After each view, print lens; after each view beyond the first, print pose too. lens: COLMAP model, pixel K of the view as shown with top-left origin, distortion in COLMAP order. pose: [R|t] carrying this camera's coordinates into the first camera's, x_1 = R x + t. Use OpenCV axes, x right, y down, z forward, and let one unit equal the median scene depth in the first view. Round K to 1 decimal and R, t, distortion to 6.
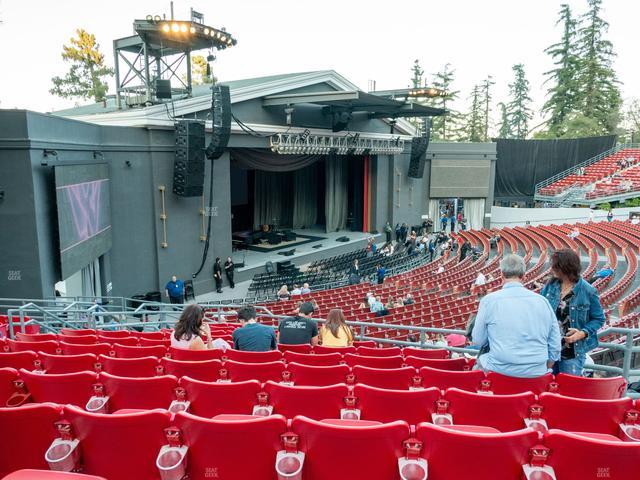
lens RADIAL K [[500.4, 0, 324.5], [0, 500.4, 242.5], [0, 0, 1]] dist [-0.043583, 0.046735]
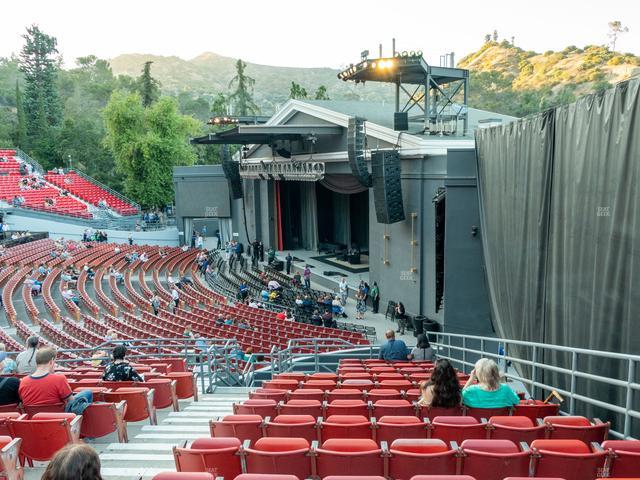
lens RADIAL K [[500.4, 0, 322.1], [0, 500.4, 243.2], [0, 0, 1]] dist [-0.043583, 0.046735]
pose [[-0.457159, 0.138626, -0.878515, 0.741772], [-0.134360, 0.965676, 0.222298, -0.228762], [0.879178, 0.219663, -0.422841, 1.215194]]
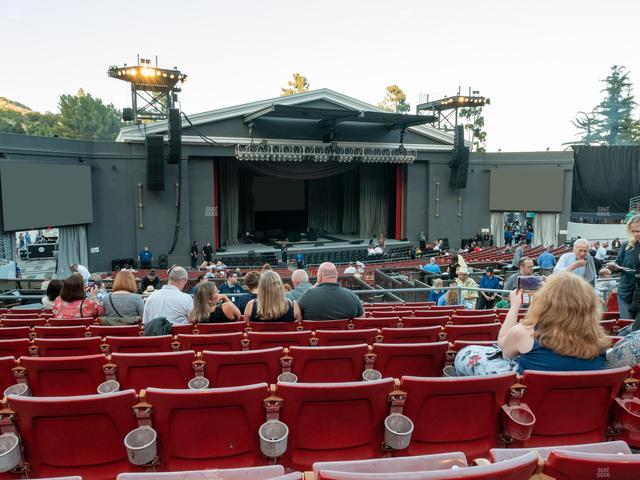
lens RADIAL K [[500.4, 0, 320.6], [0, 500.4, 239.6], [0, 0, 1]] dist [-0.043583, 0.046735]
pose [[0.866666, 0.051752, -0.496197, 0.454094], [-0.081124, 0.995986, -0.037814, 0.031220], [0.492248, 0.073026, 0.867386, 0.025800]]
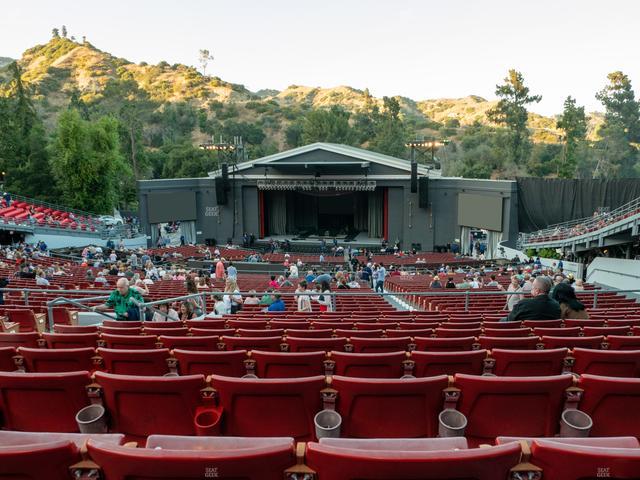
lens RADIAL K [[500.4, 0, 322.3], [0, 500.4, 241.8], [0, 0, 1]] dist [-0.043583, 0.046735]
pose [[0.391842, 0.149717, -0.907769, 1.326013], [-0.148632, 0.984011, 0.098134, -0.133685], [0.907947, 0.096471, 0.407830, 0.238021]]
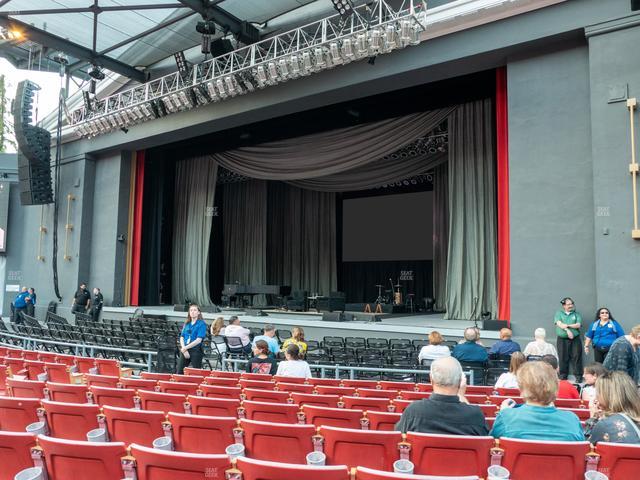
lens RADIAL K [[500.4, 0, 322.3], [0, 500.4, 242.2], [0, 0, 1]] dist [-0.043583, 0.046735]
pose [[0.025227, -0.087841, -0.995815, 0.388669], [-0.182373, 0.979011, -0.090979, -0.021389], [0.982906, 0.183905, 0.008678, 0.871941]]
